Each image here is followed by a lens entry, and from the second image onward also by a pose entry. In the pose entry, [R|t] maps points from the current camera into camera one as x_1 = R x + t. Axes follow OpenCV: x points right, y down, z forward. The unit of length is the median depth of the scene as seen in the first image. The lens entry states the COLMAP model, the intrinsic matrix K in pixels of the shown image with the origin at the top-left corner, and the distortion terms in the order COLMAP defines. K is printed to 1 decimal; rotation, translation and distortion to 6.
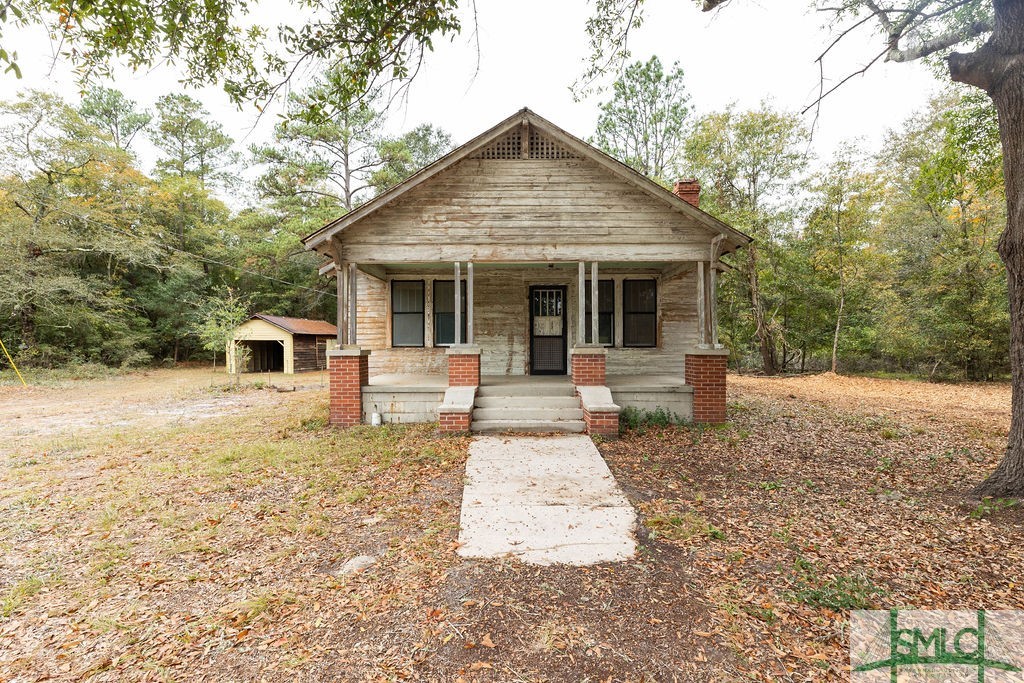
lens RADIAL K [[472.1, 0, 512.0], [0, 472.1, 341.5], [0, 0, 1]] dist [-0.000460, -0.000273]
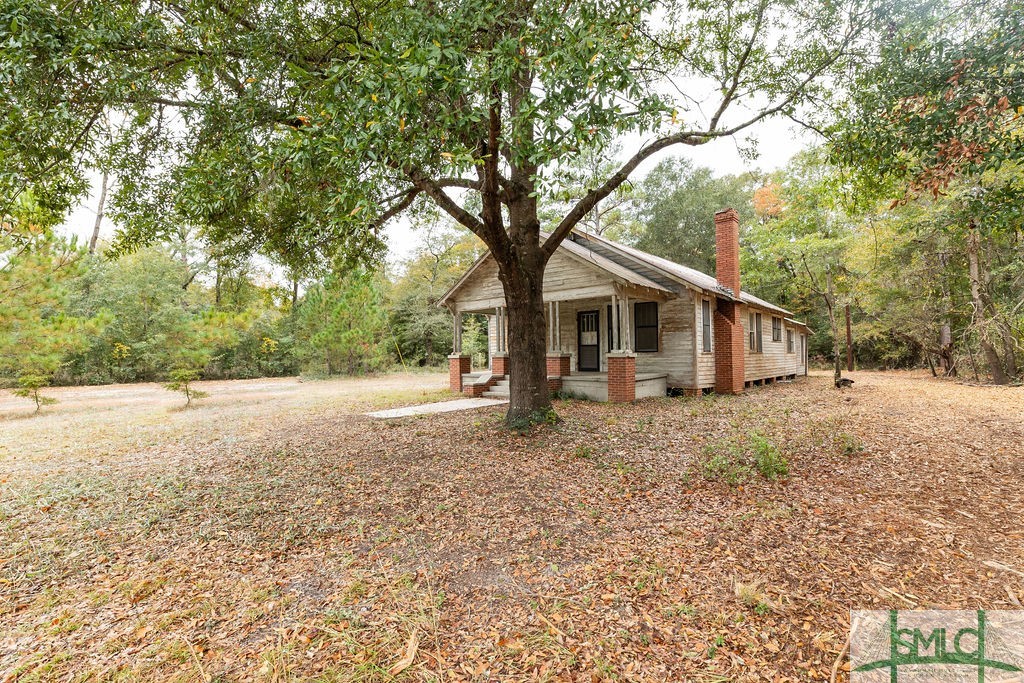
lens RADIAL K [[482.0, 0, 512.0], [0, 482.0, 341.5], [0, 0, 1]] dist [0.002077, 0.000294]
pose [[0.730017, -0.019231, -0.683158, 0.935434], [0.008329, 0.999780, -0.019243, 0.004138], [0.683378, 0.008357, 0.730017, -0.269318]]
